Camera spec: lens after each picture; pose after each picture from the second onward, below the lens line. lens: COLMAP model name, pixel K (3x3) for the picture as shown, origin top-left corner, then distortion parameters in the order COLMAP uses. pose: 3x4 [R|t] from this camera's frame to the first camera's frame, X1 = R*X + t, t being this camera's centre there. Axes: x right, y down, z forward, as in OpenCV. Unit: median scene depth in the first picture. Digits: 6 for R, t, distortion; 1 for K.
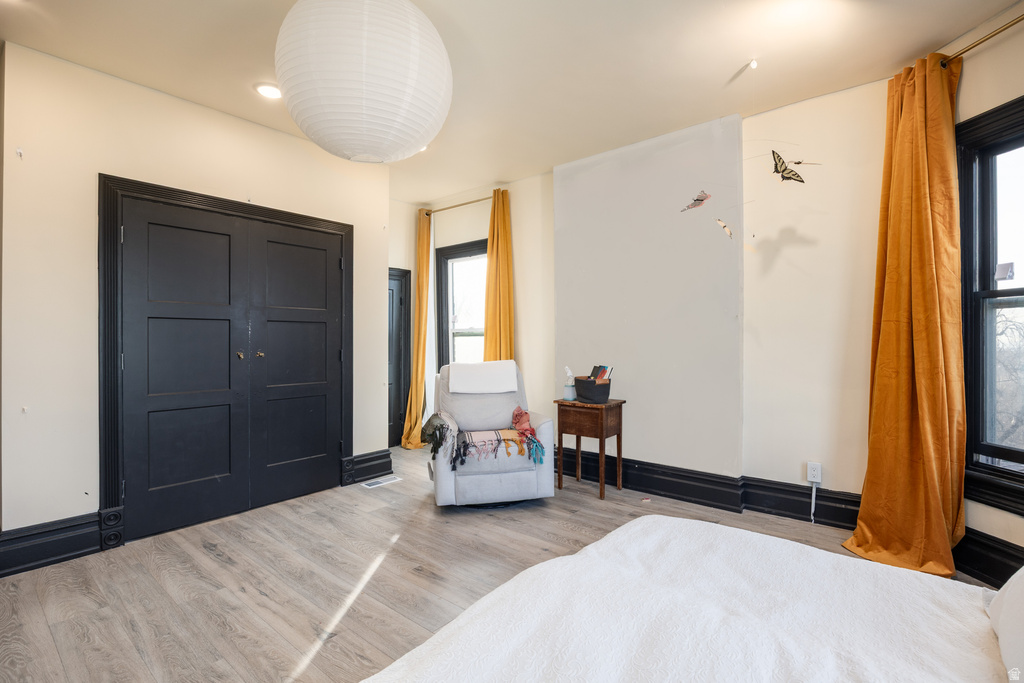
lens RADIAL K [[485.3, 0, 512.0], [0, 485.3, 341.5], [0, 0, 1]] dist [-0.013935, -0.000215]
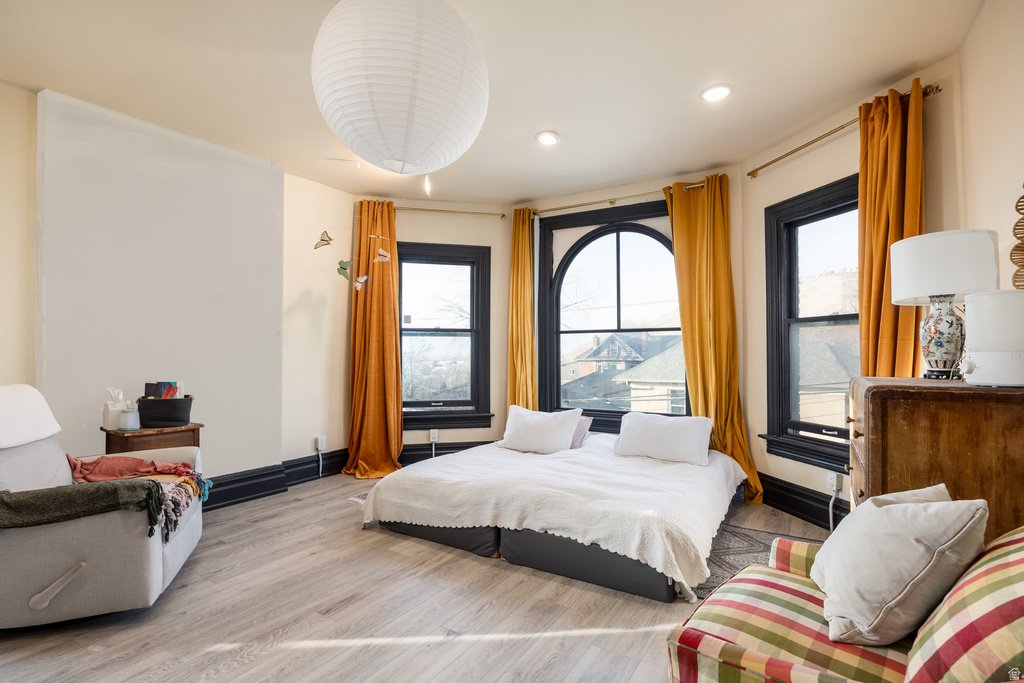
lens RADIAL K [[502.5, 0, 512.0], [0, 502.5, 341.5], [0, 0, 1]] dist [0.001771, 0.000434]
pose [[-0.136804, 0.017151, 0.990450, -0.985368], [-0.002631, 0.999840, -0.017677, -0.007721], [-0.990595, -0.005025, -0.136737, 0.670876]]
